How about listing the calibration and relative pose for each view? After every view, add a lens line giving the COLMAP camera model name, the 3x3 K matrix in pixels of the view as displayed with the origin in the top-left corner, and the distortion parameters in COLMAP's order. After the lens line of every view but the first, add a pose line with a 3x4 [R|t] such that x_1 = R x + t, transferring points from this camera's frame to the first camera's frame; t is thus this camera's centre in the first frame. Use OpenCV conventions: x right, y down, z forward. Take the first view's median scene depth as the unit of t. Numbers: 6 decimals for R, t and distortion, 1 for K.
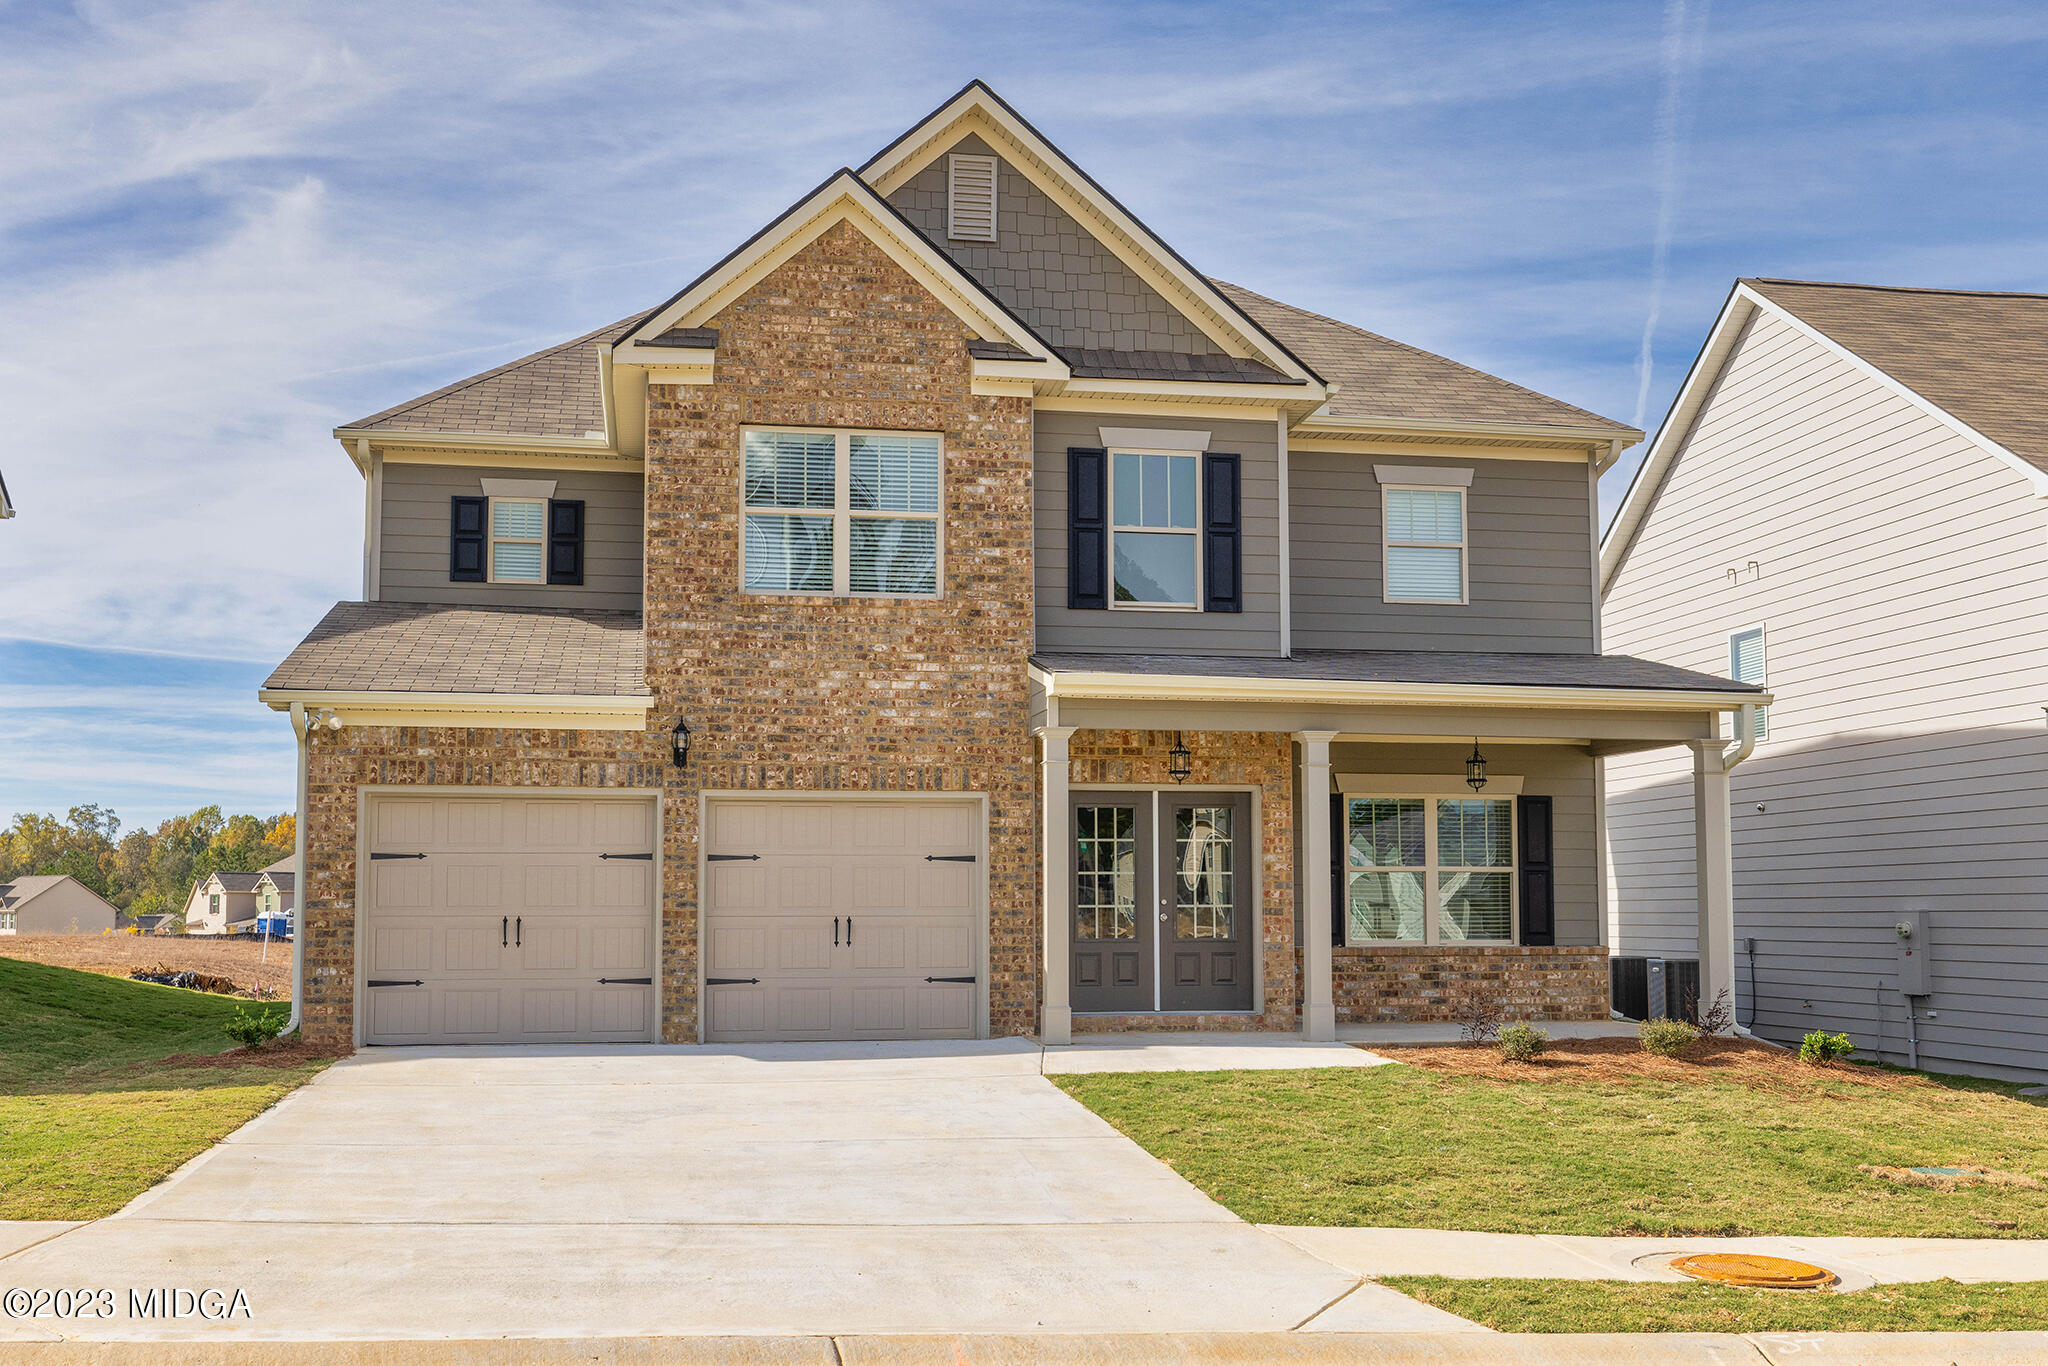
lens RADIAL K [[2717.0, 0, 1024.6], [0, 2717.0, 674.4], [0, 0, 1]] dist [0.015915, 0.000000]
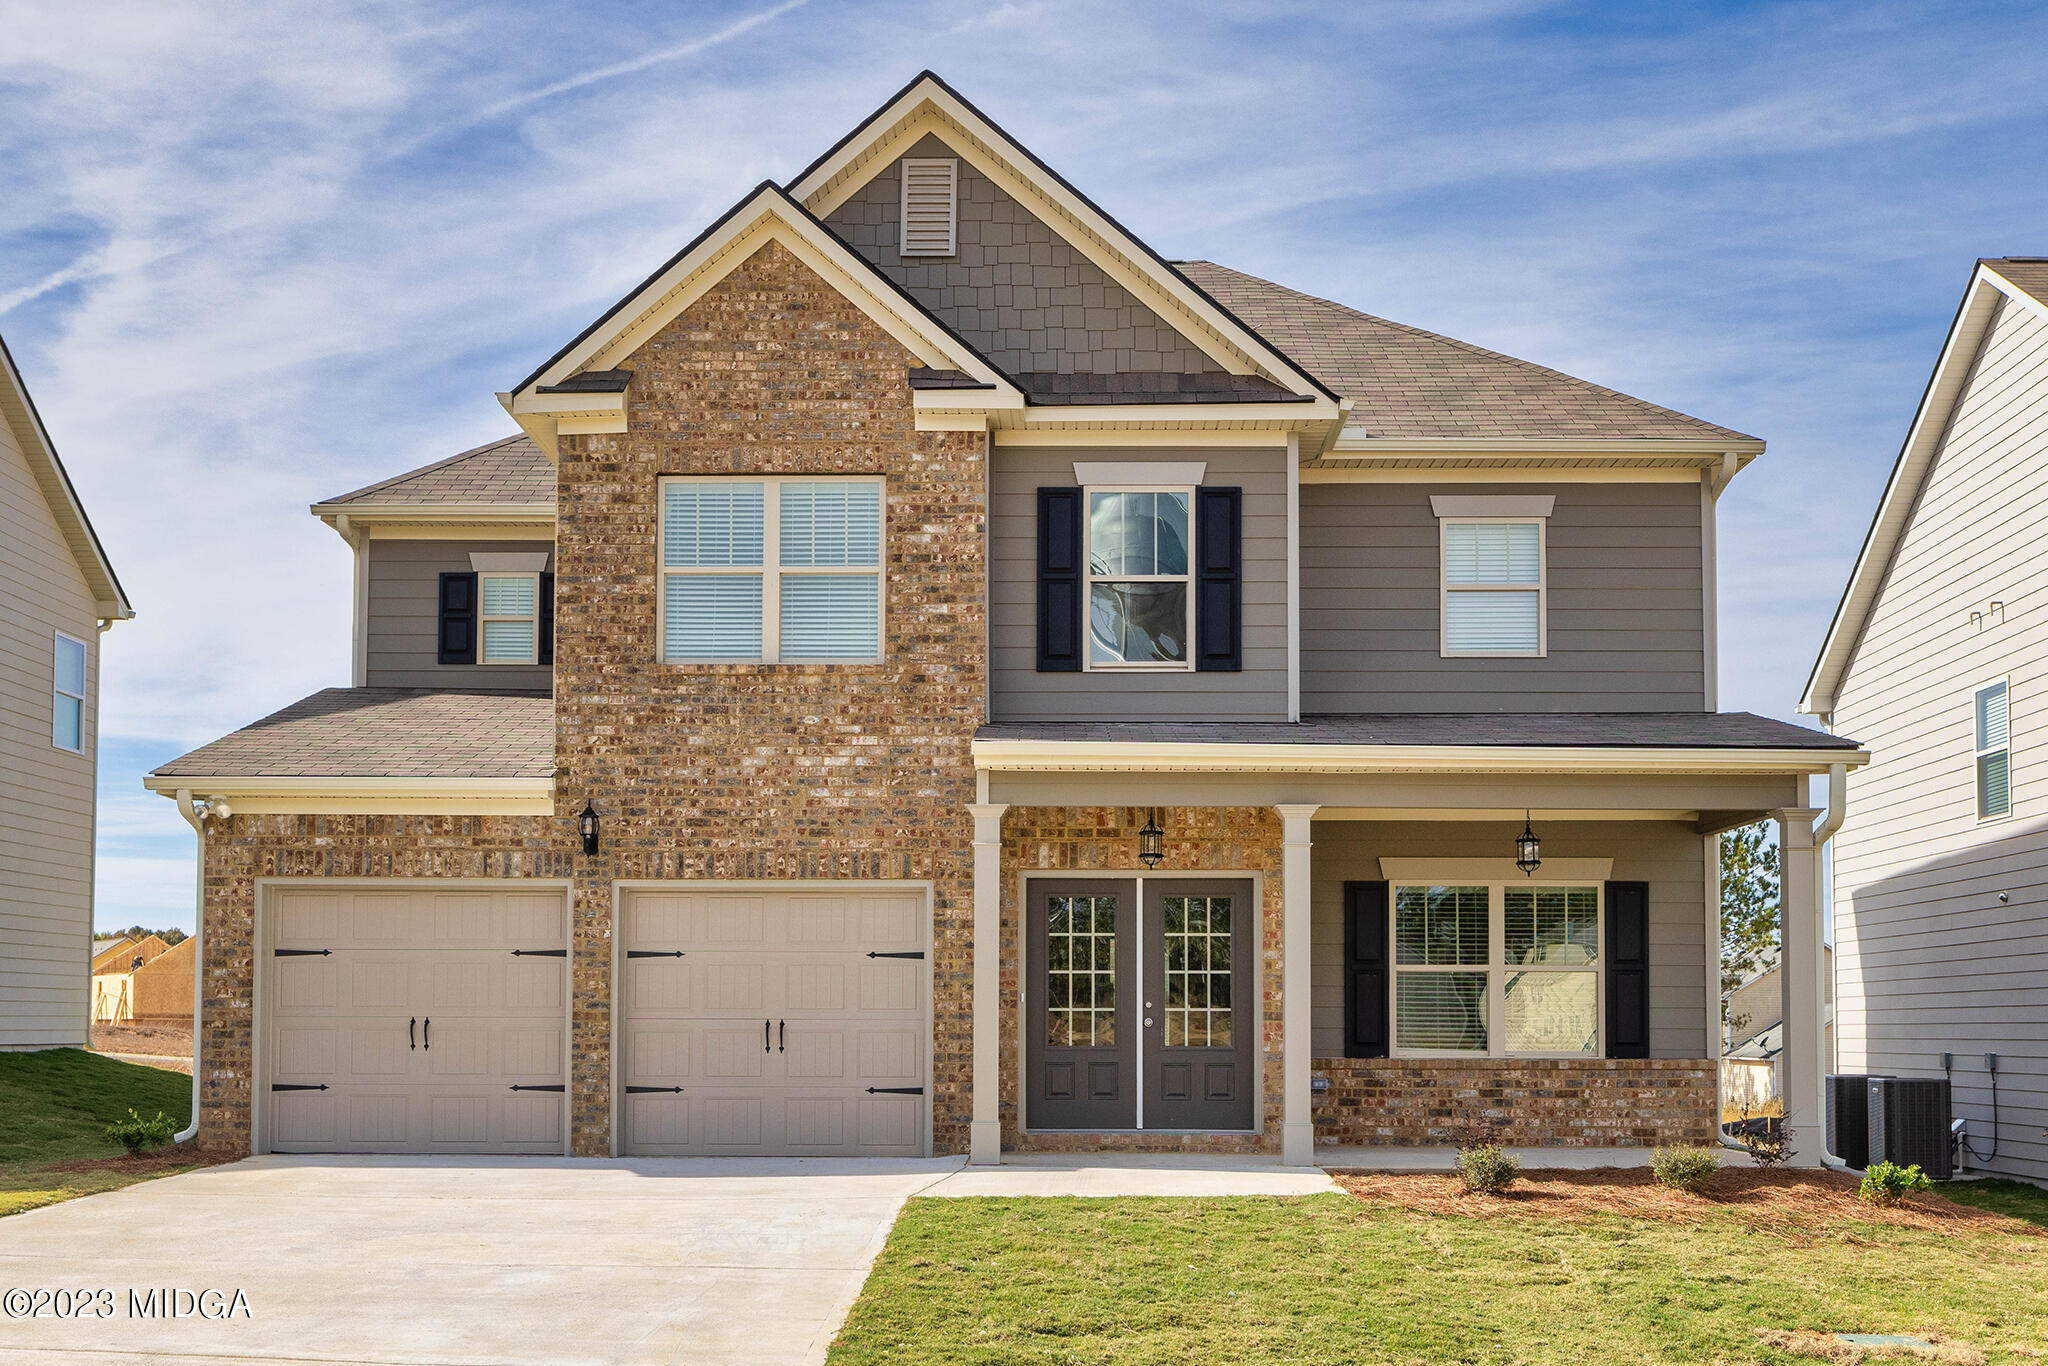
lens RADIAL K [[2717.5, 0, 1017.0], [0, 2717.5, 918.3], [0, 0, 1]] dist [0.010667, 0.000000]
pose [[0.968718, -0.005580, -0.248102, 0.227239], [0.016724, 0.998942, 0.042832, 0.017723], [0.247601, -0.045641, 0.967786, 0.143956]]
